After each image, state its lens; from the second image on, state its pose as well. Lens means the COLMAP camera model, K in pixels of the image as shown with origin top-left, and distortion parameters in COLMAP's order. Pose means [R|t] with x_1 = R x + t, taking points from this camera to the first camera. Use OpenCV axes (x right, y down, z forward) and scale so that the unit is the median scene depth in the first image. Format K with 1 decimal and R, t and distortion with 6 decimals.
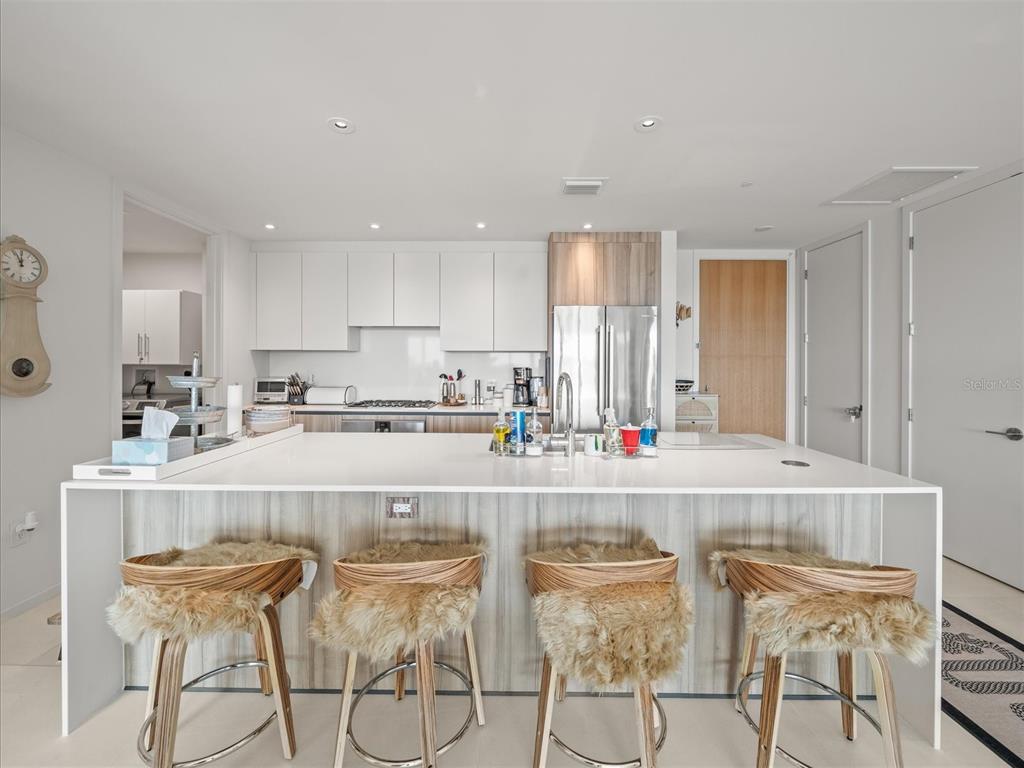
lens RADIAL K [[410.1, 0, 507.2], [0, 410.1, 362.0], [0, 0, 1]] dist [0.001795, 0.000037]
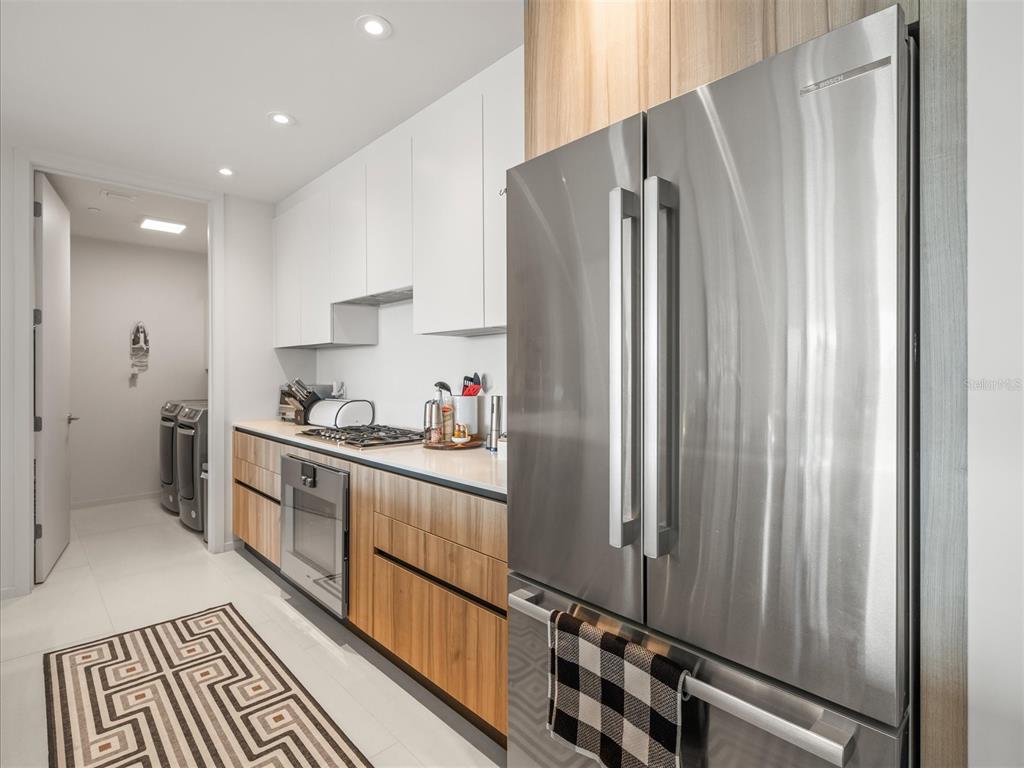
lens RADIAL K [[513.2, 0, 507.8], [0, 513.2, 379.7], [0, 0, 1]] dist [-0.003185, 0.000461]
pose [[0.708376, 0.006202, -0.705808, 0.391519], [0.003585, 0.999917, 0.012385, 0.021669], [0.705826, -0.011303, 0.708295, 0.699776]]
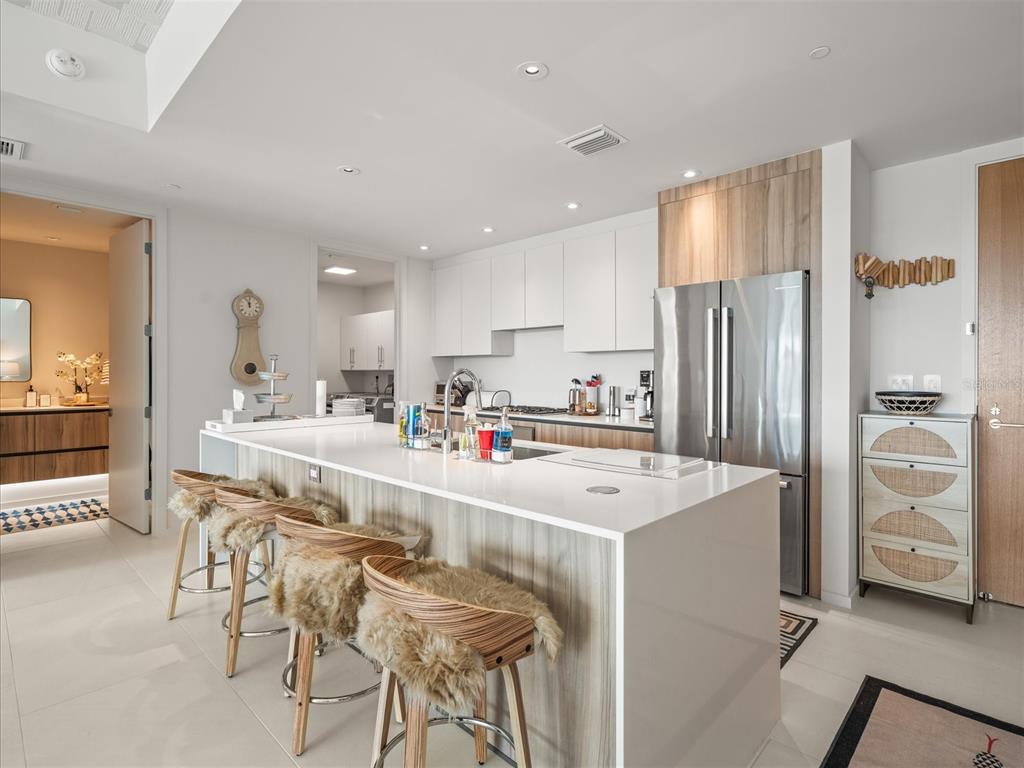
lens RADIAL K [[513.2, 0, 508.6], [0, 513.2, 377.8], [0, 0, 1]] dist [-0.003185, 0.000461]
pose [[0.732472, 0.003870, -0.680787, 0.556189], [0.001317, 0.999974, 0.007102, 0.021698], [0.680796, -0.006098, 0.732447, 0.110920]]
